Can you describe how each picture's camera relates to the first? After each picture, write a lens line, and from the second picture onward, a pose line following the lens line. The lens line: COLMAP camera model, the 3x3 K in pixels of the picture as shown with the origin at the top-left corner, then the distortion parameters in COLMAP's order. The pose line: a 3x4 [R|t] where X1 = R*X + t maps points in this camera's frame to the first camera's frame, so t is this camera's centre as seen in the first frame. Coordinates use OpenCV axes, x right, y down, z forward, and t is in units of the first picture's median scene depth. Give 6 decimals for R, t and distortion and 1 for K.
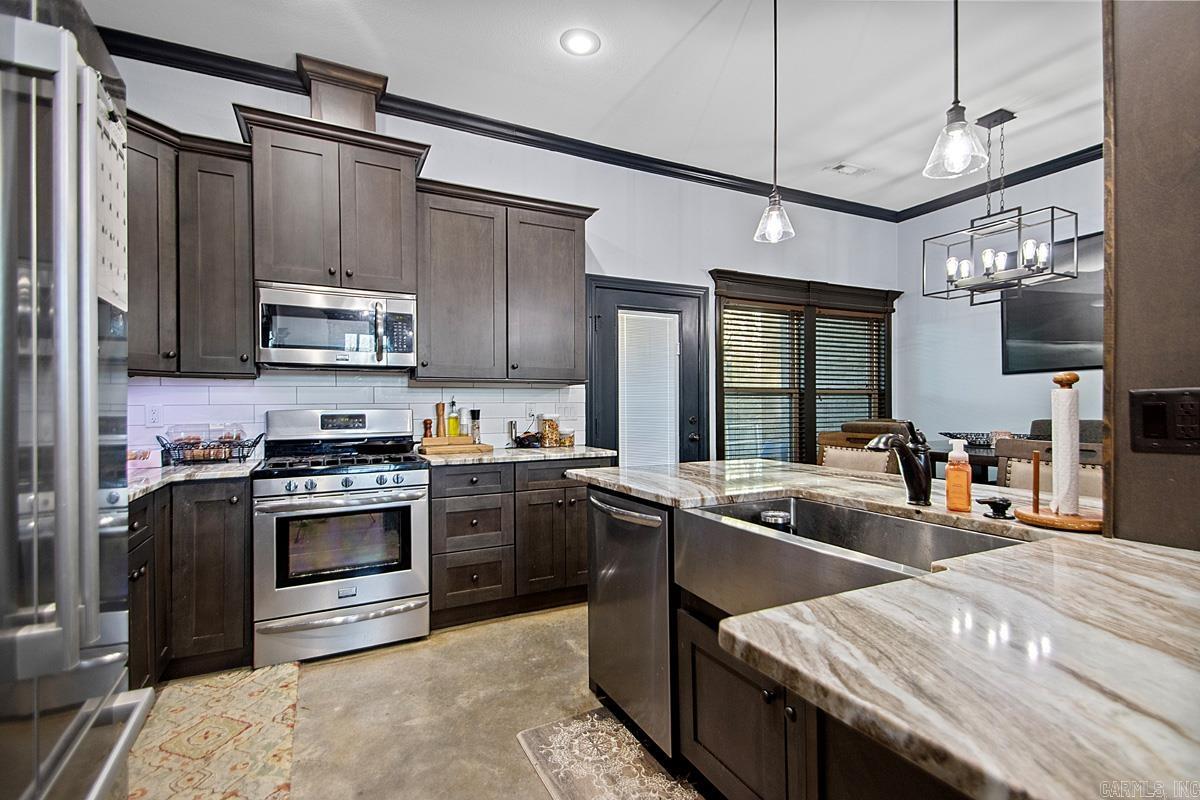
lens RADIAL K [[567.2, 0, 598.0], [0, 567.2, 408.4], [0, 0, 1]] dist [0.001247, -0.000319]
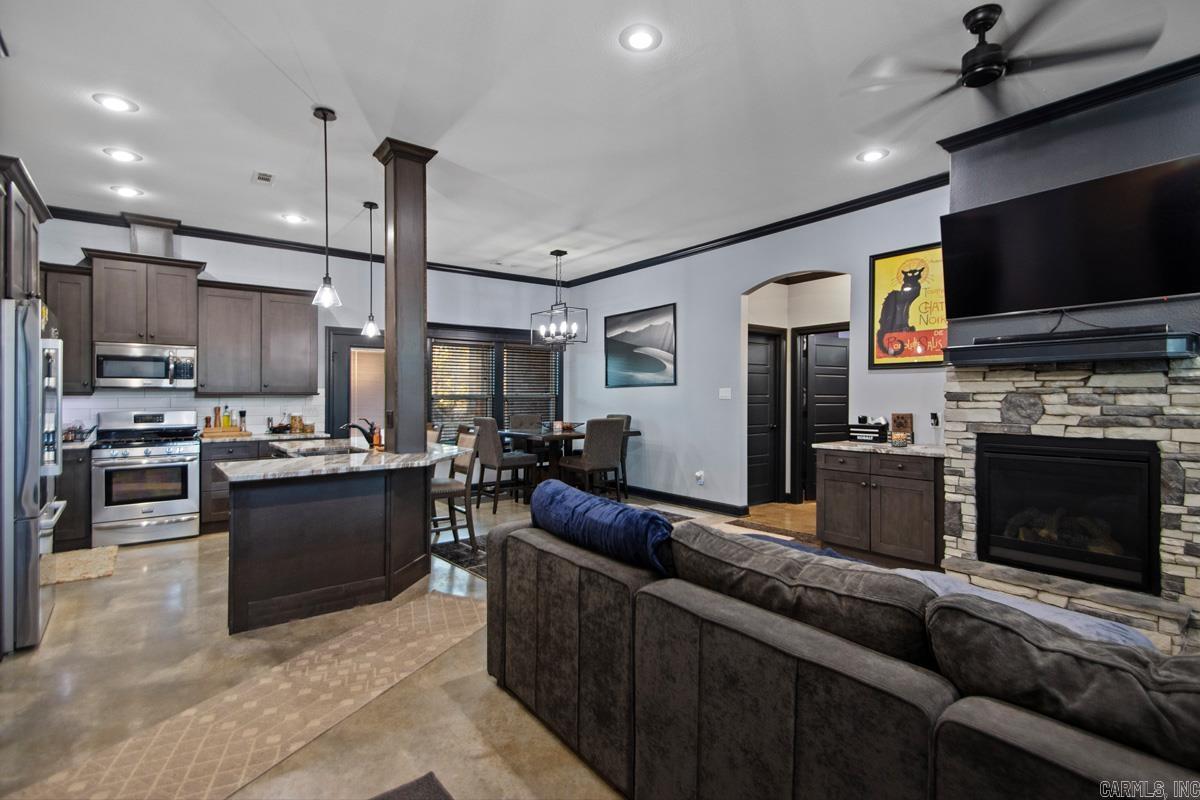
lens RADIAL K [[582.2, 0, 614.6], [0, 582.2, 394.7], [0, 0, 1]] dist [-0.002925, -0.001138]
pose [[0.978510, 0.005918, 0.206114, 0.580864], [-0.004820, 0.999971, -0.005831, -0.046453], [-0.206143, 0.004712, 0.978511, -1.040528]]
